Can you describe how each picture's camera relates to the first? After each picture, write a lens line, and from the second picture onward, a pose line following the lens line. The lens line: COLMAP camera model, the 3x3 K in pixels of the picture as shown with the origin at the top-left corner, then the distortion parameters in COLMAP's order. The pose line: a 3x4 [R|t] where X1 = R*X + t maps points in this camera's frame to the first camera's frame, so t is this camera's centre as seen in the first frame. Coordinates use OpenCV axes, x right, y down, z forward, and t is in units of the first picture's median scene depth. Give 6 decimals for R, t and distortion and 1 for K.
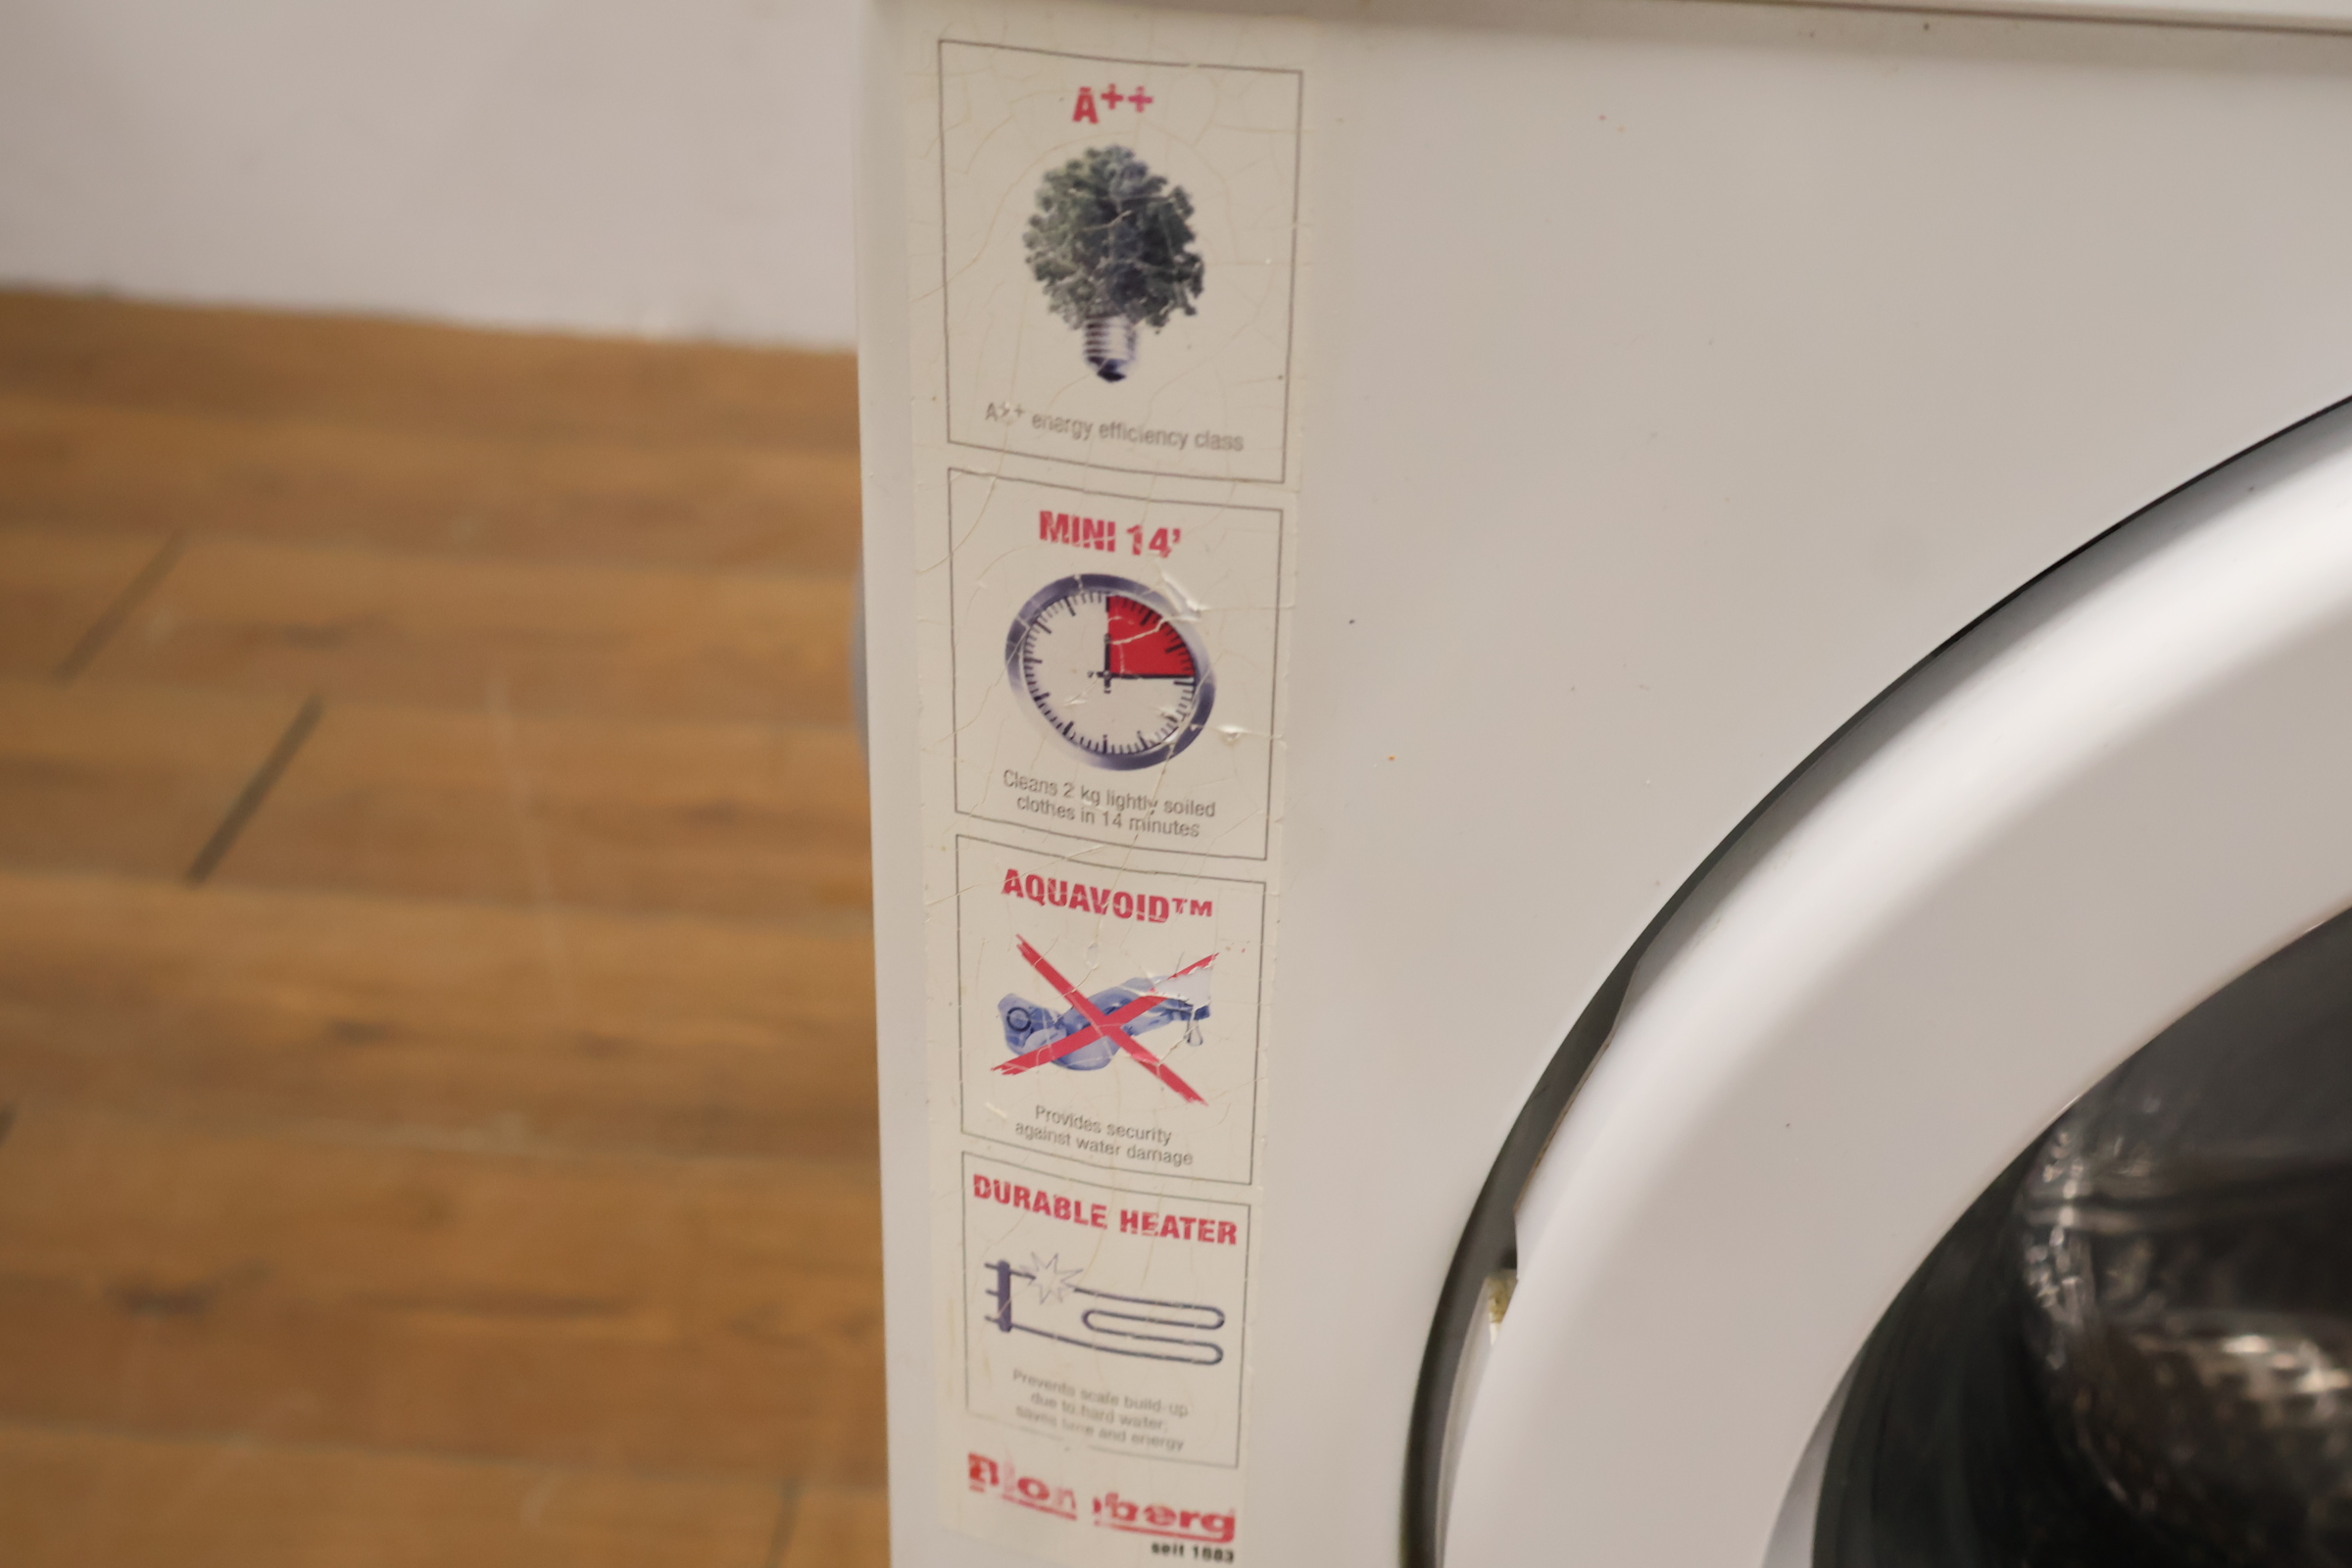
lens RADIAL K [[2806.5, 0, 1176.0], [0, 2806.5, 784.0], [0, 0, 1]] dist [0.003189, -0.012908]
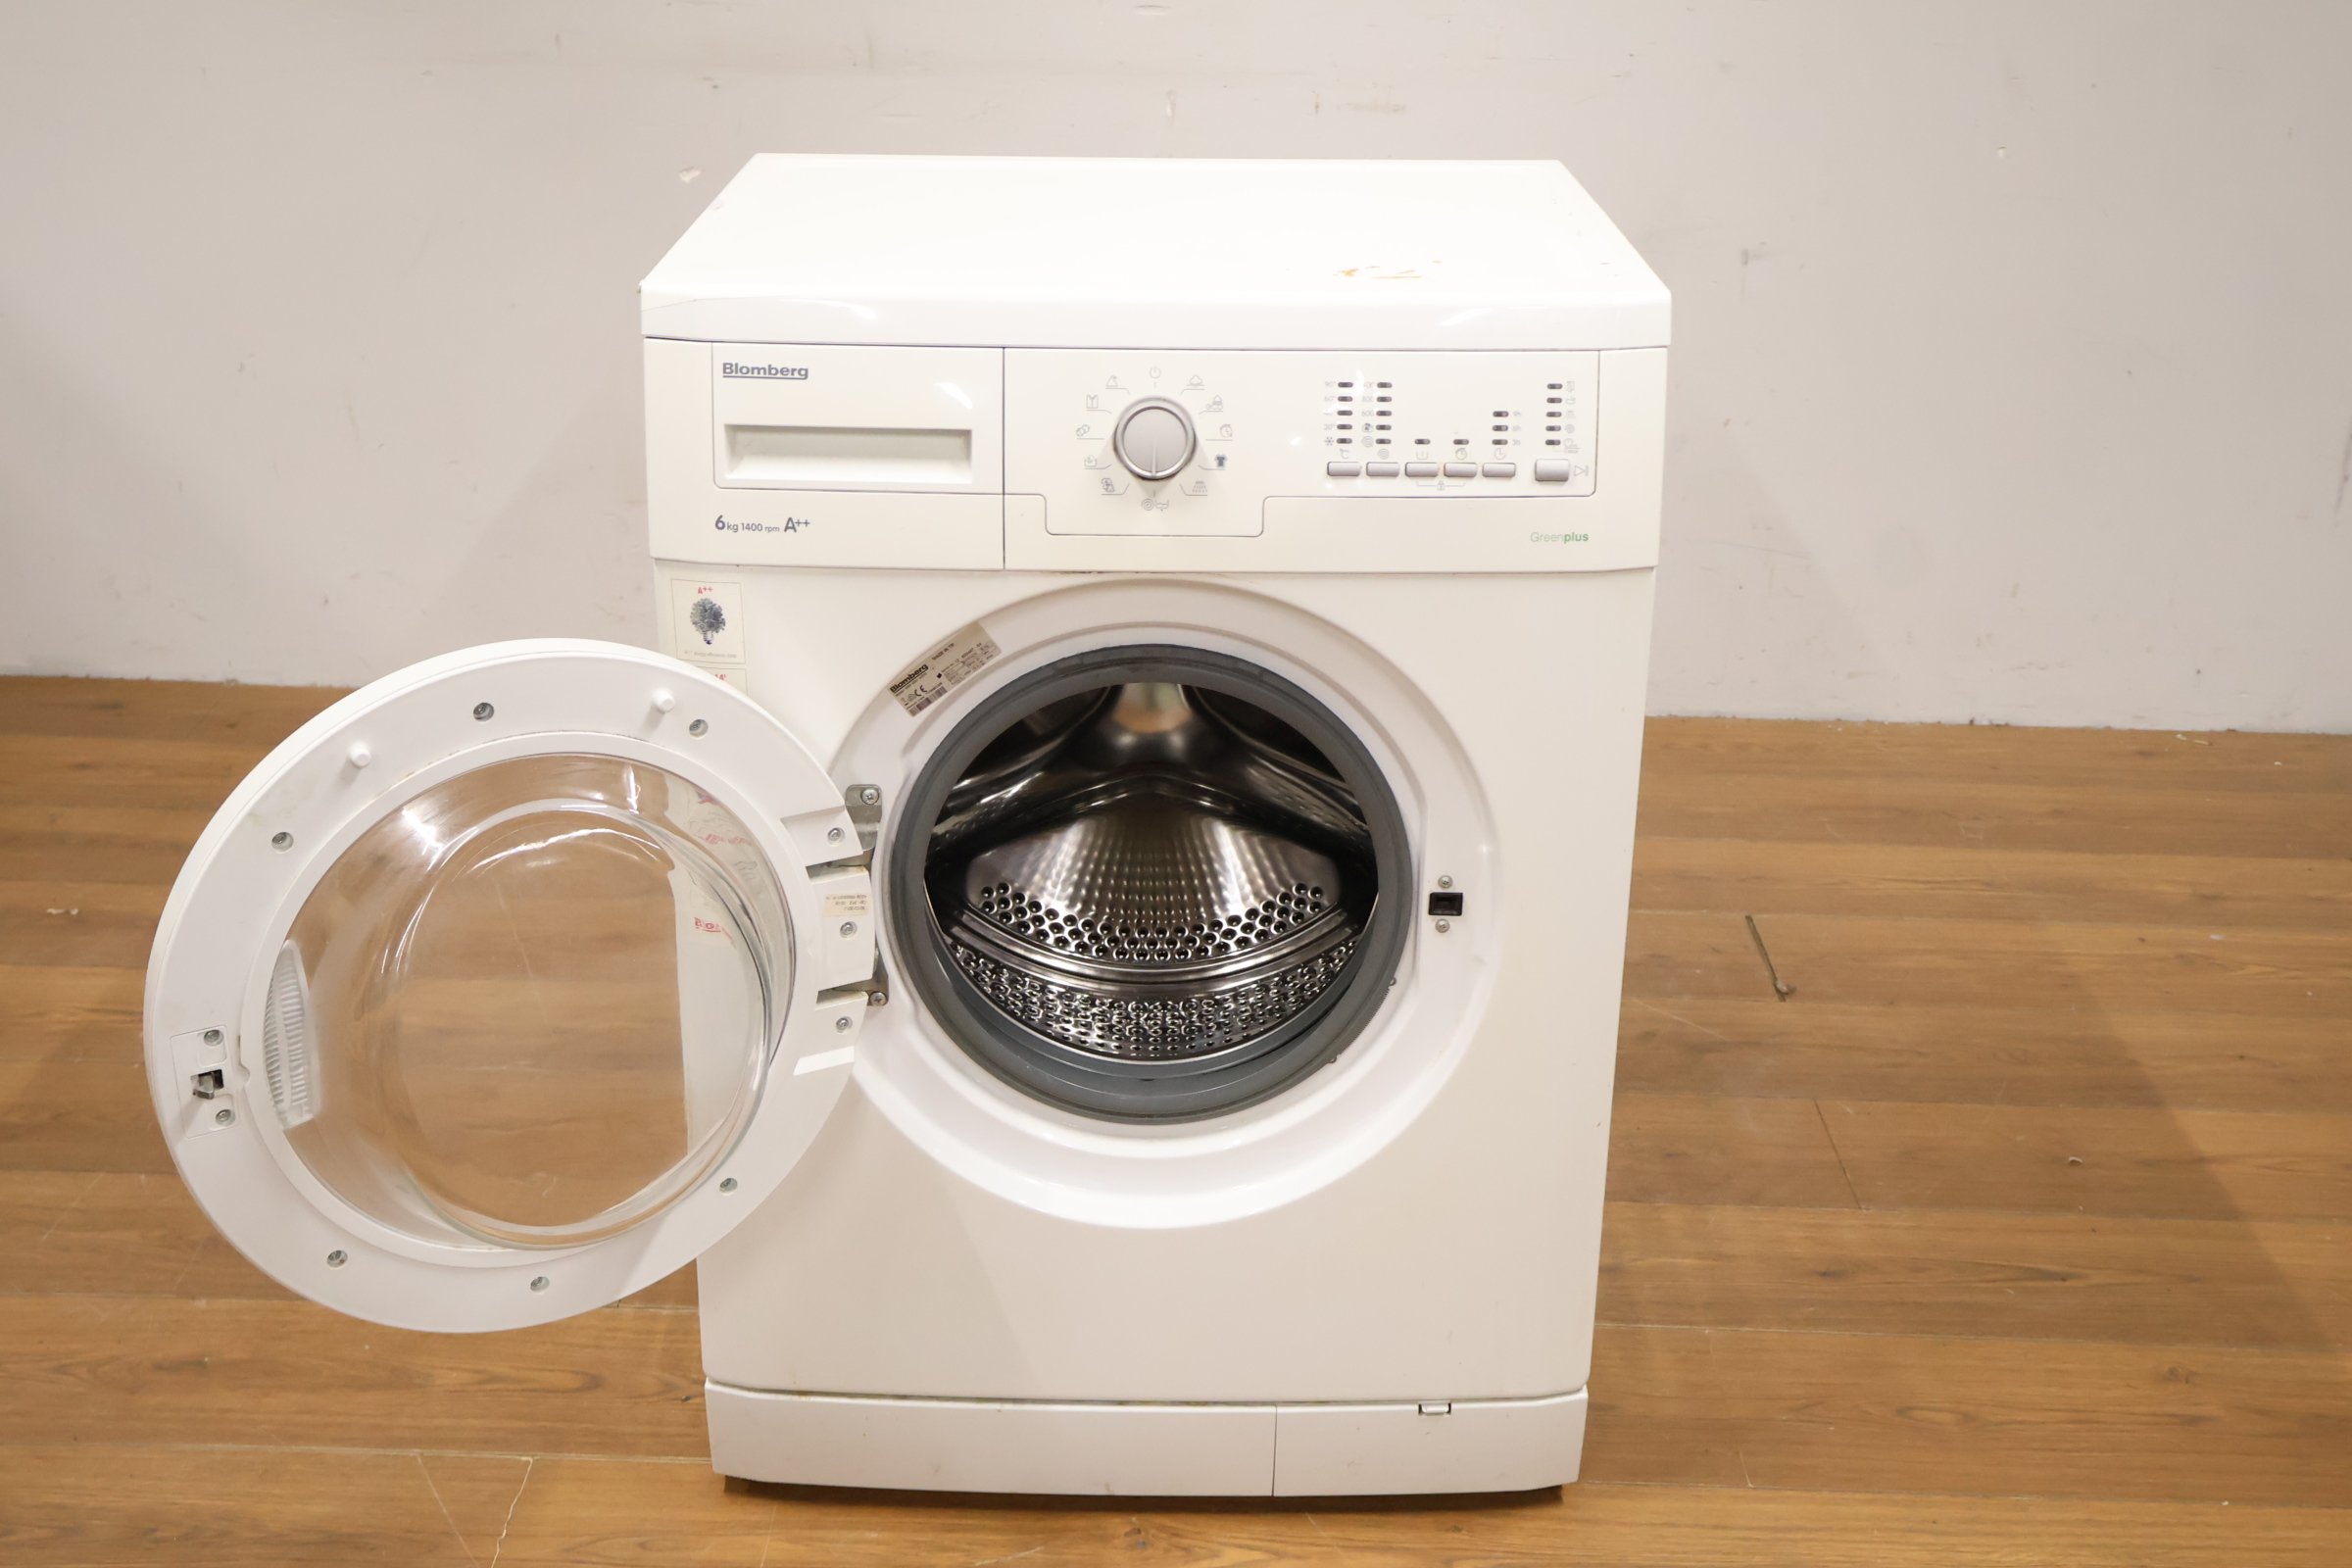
lens RADIAL K [[2806.5, 0, 1176.0], [0, 2806.5, 784.0], [0, 0, 1]] dist [0.003189, -0.012908]
pose [[0.998188, -0.040853, 0.044187, 0.546326], [0.046538, 0.989560, -0.136398, 0.779319], [-0.038153, 0.138207, 0.989668, -3.729997]]
